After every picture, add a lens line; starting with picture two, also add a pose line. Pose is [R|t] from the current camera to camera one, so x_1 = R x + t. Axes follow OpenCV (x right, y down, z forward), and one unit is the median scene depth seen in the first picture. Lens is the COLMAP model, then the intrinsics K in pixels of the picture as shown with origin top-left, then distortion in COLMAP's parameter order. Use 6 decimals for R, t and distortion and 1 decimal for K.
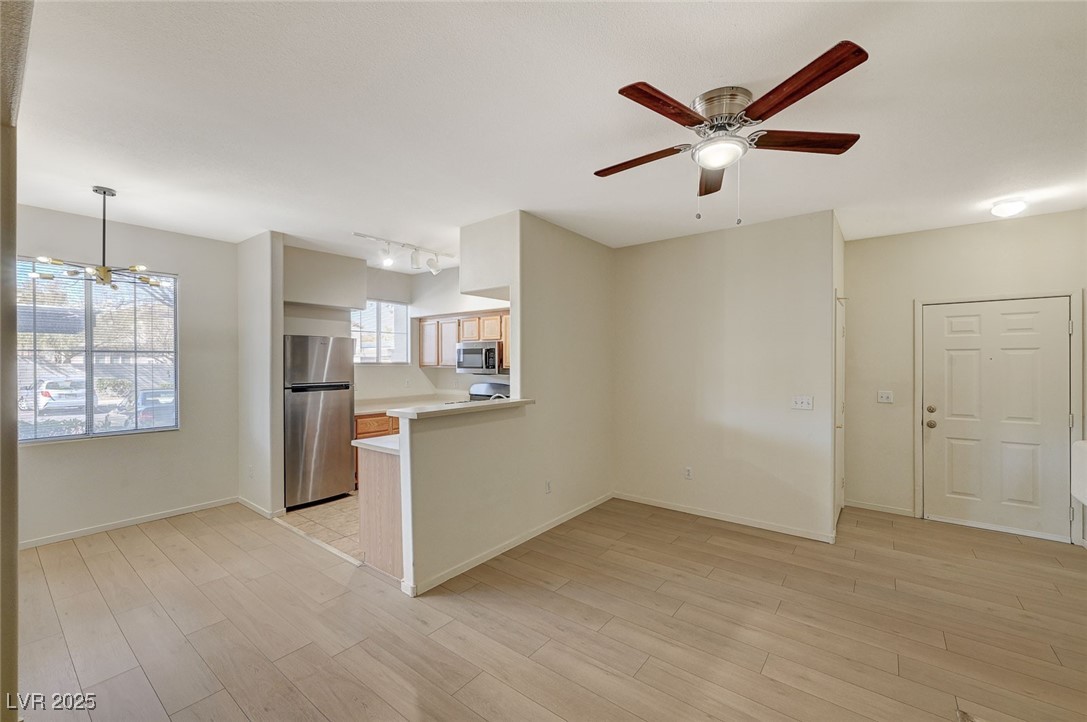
lens RADIAL K [[439.1, 0, 549.7], [0, 439.1, 363.7], [0, 0, 1]] dist [-0.002343, 0.001302]
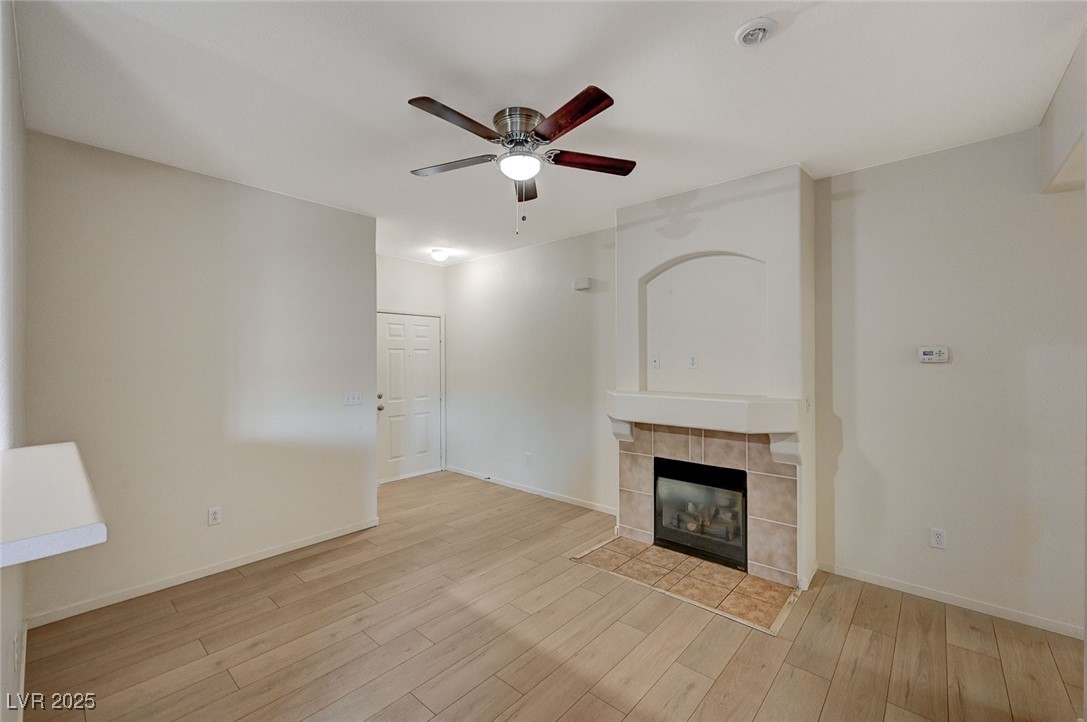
lens RADIAL K [[460.3, 0, 522.6], [0, 460.3, 360.1], [0, 0, 1]] dist [-0.000760, -0.000239]
pose [[0.065838, 0.001574, 0.997829, -0.391785], [0.006614, 0.999976, -0.002014, 0.005455], [-0.997808, 0.006732, 0.065826, 0.471371]]
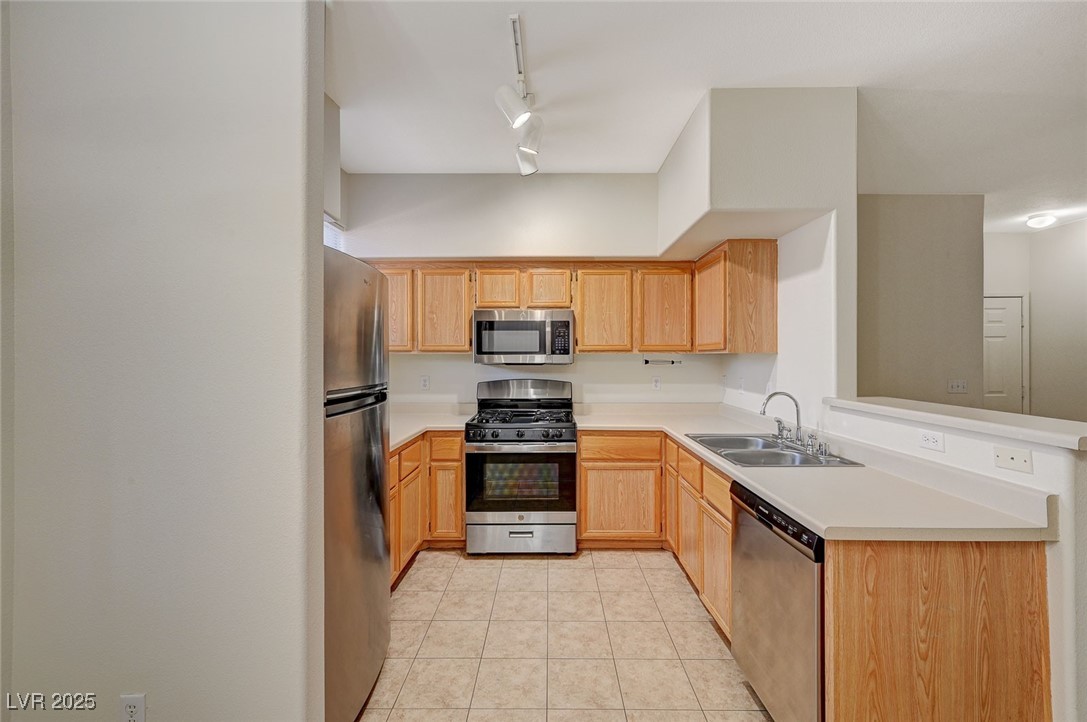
lens RADIAL K [[460.3, 0, 546.5], [0, 460.3, 356.2], [0, 0, 1]] dist [-0.000760, -0.000239]
pose [[0.797006, 0.000799, 0.603971, -0.690740], [0.003405, 0.999977, -0.005815, 0.022445], [-0.603962, 0.006691, 0.796985, 0.650413]]
